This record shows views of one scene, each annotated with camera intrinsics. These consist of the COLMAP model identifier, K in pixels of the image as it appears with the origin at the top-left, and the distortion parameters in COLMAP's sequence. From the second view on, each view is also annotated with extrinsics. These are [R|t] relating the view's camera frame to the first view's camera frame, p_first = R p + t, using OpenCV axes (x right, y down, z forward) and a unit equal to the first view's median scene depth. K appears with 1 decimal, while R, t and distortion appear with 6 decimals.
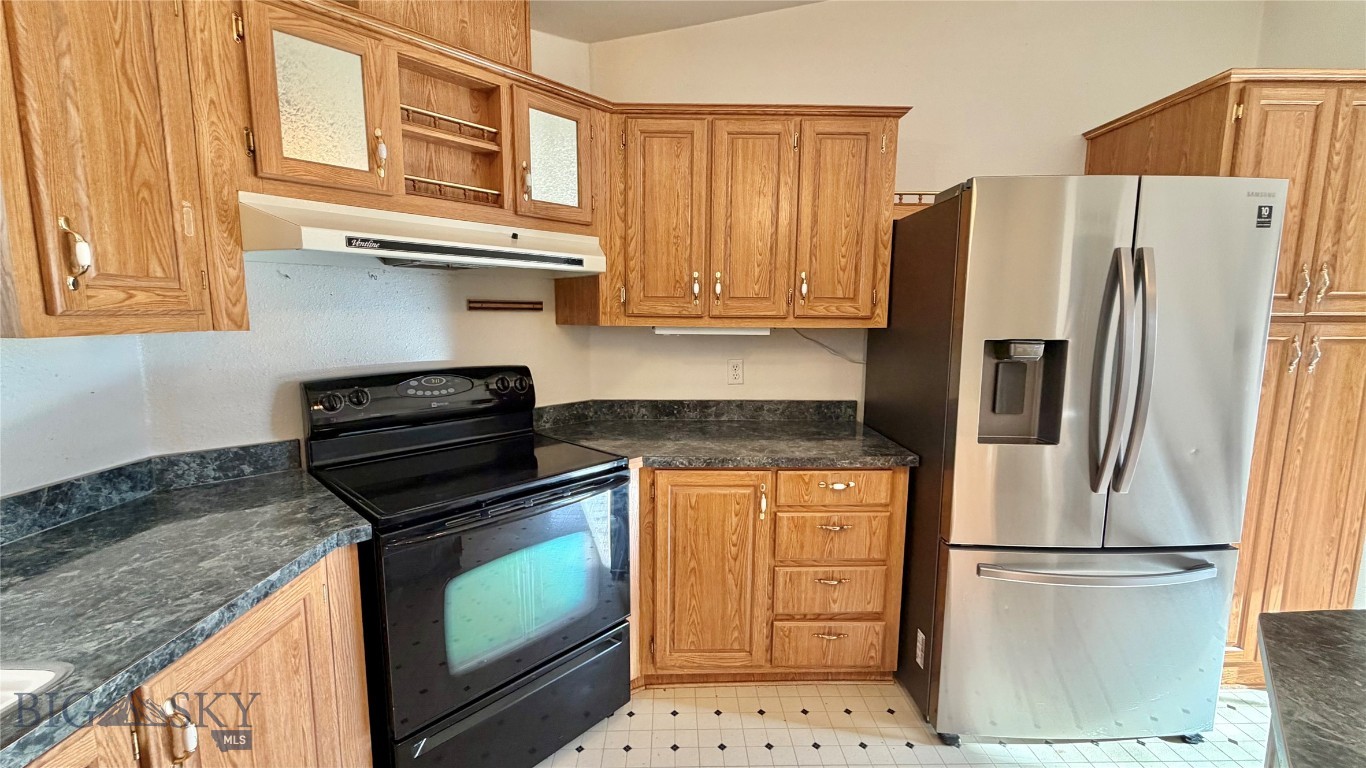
lens RADIAL K [[545.3, 0, 680.6], [0, 545.3, 384.1], [0, 0, 1]] dist [0.001121, -0.000302]
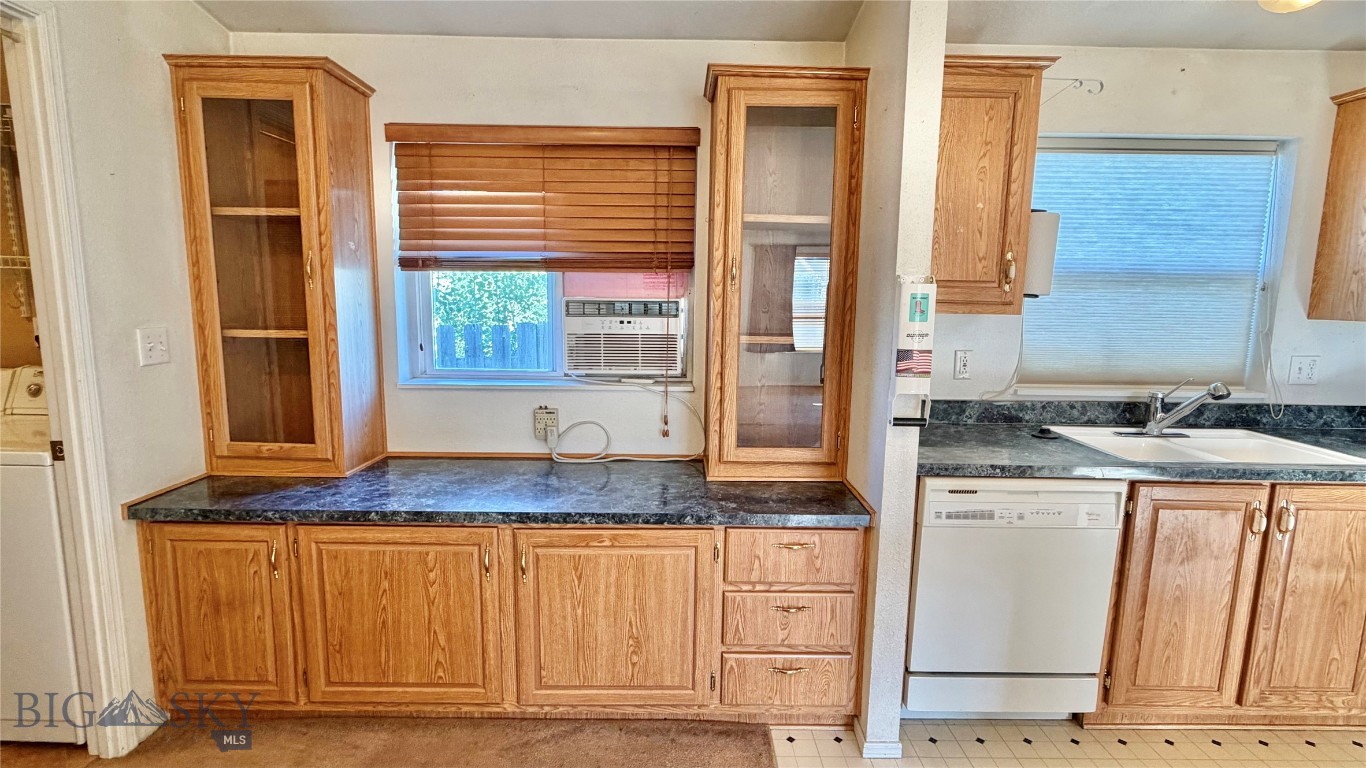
lens RADIAL K [[642.7, 0, 682.8], [0, 642.7, 386.9], [0, 0, 1]] dist [-0.000991, 0.000757]
pose [[-0.008248, 0.135248, -0.990777, 0.729550], [-0.139911, 0.980909, 0.135066, 0.116336], [0.990130, 0.139734, 0.010832, -0.952837]]
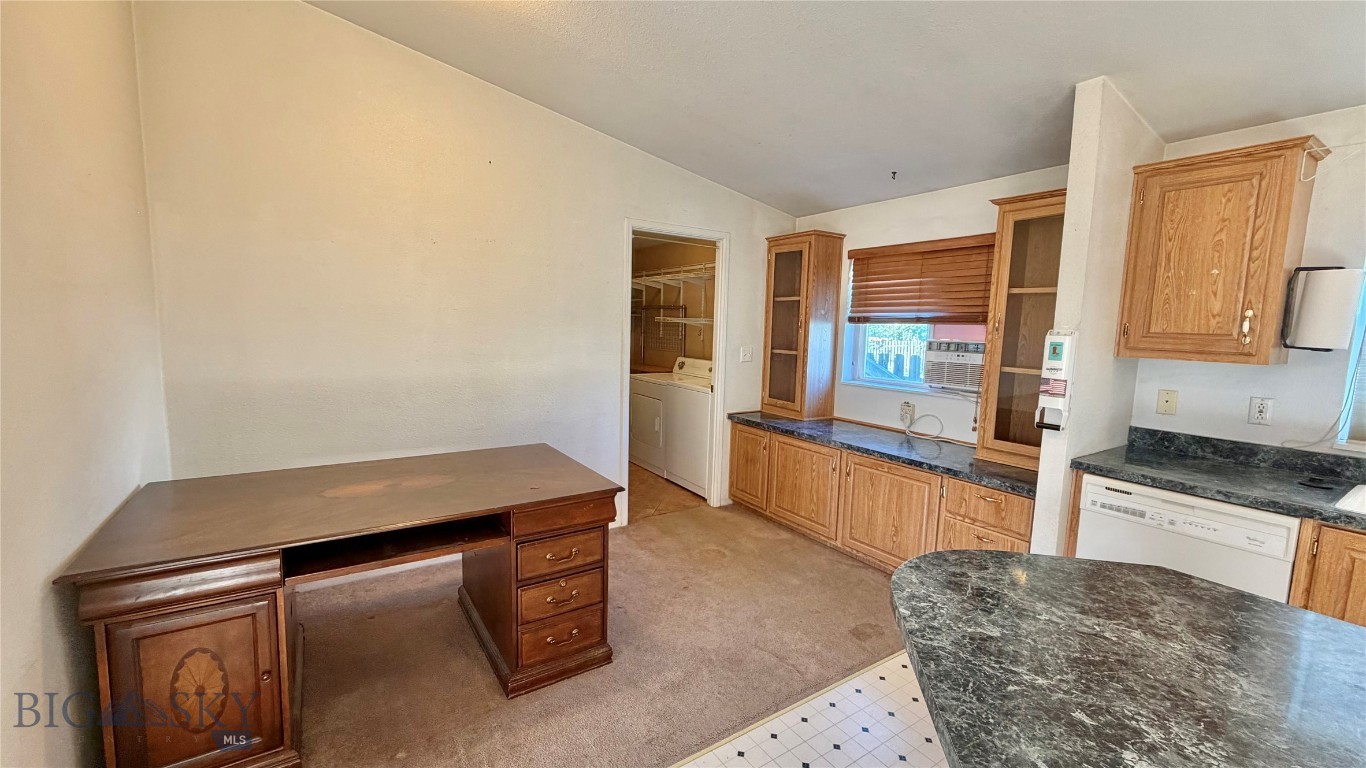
lens RADIAL K [[545.3, 0, 680.6], [0, 545.3, 384.1], [0, 0, 1]] dist [0.001121, -0.000302]
pose [[-0.842568, 0.034279, -0.537498, 1.218350], [-0.096648, 0.972150, 0.213501, -0.051498], [0.529848, 0.231837, -0.815790, 0.103636]]
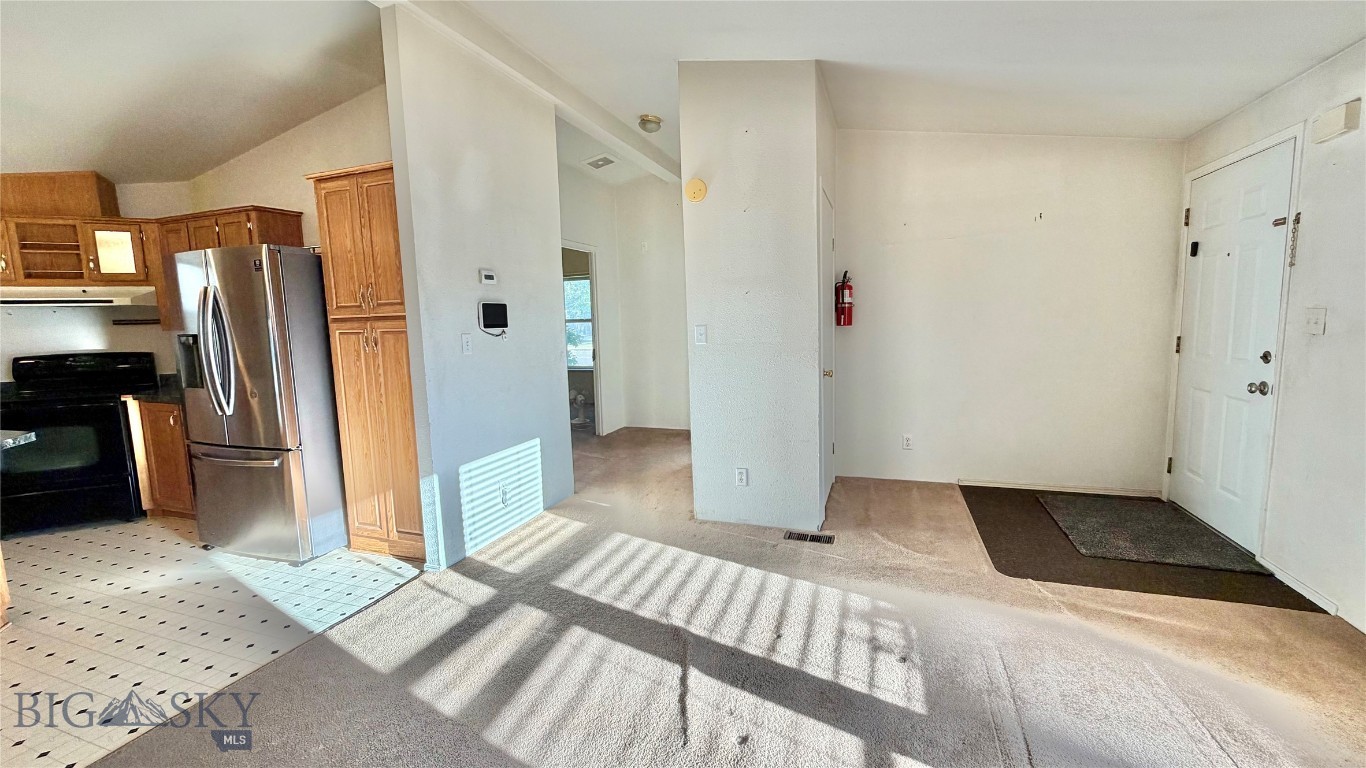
lens RADIAL K [[545.3, 0, 680.6], [0, 545.3, 384.1], [0, 0, 1]] dist [0.001121, -0.000302]
pose [[0.932095, 0.015296, -0.361890, 3.058227], [-0.016410, 0.999865, -0.000004, 0.069255], [0.361841, 0.005942, 0.932221, -0.194922]]
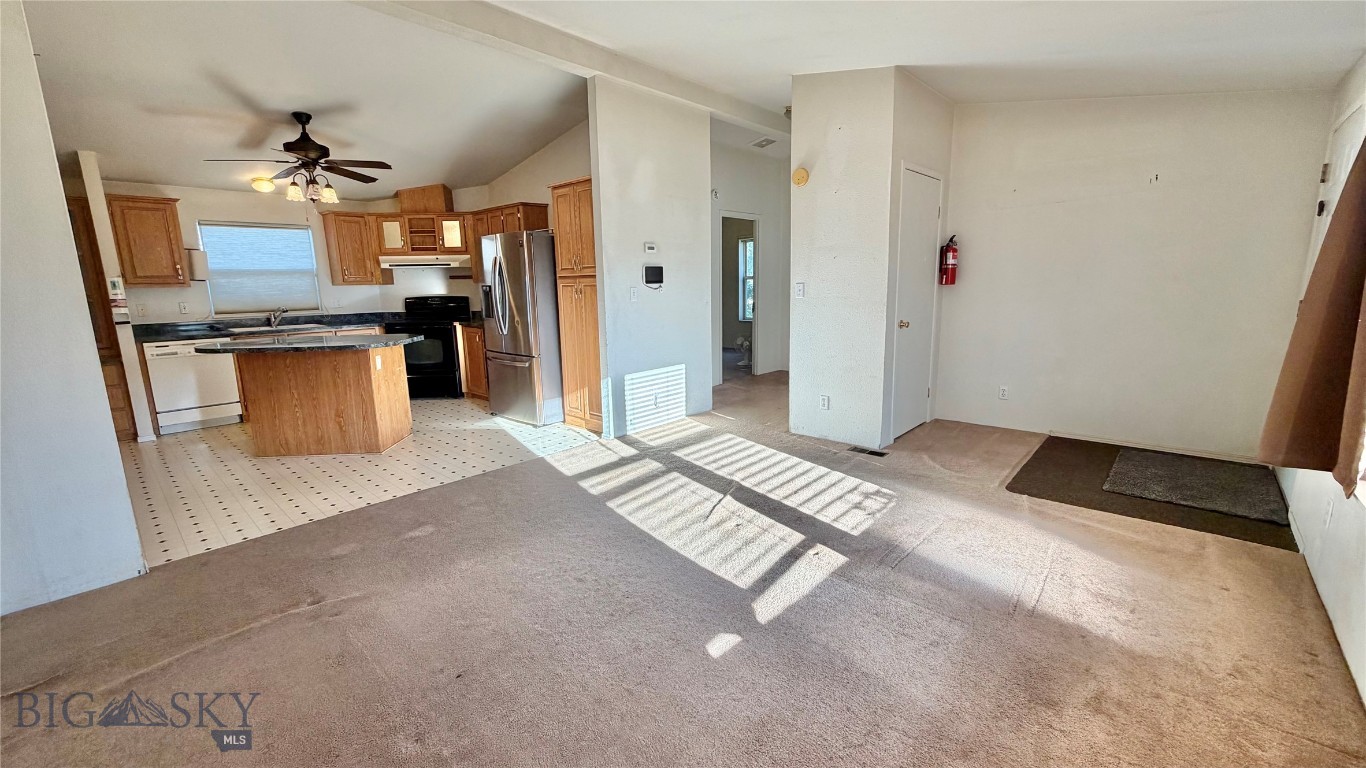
lens RADIAL K [[545.3, 0, 680.6], [0, 545.3, 384.1], [0, 0, 1]] dist [0.001121, -0.000302]
pose [[0.724100, 0.112472, -0.680462, 3.863257], [-0.065622, 0.993373, 0.094362, 0.125381], [0.686566, -0.023674, 0.726682, -0.617009]]
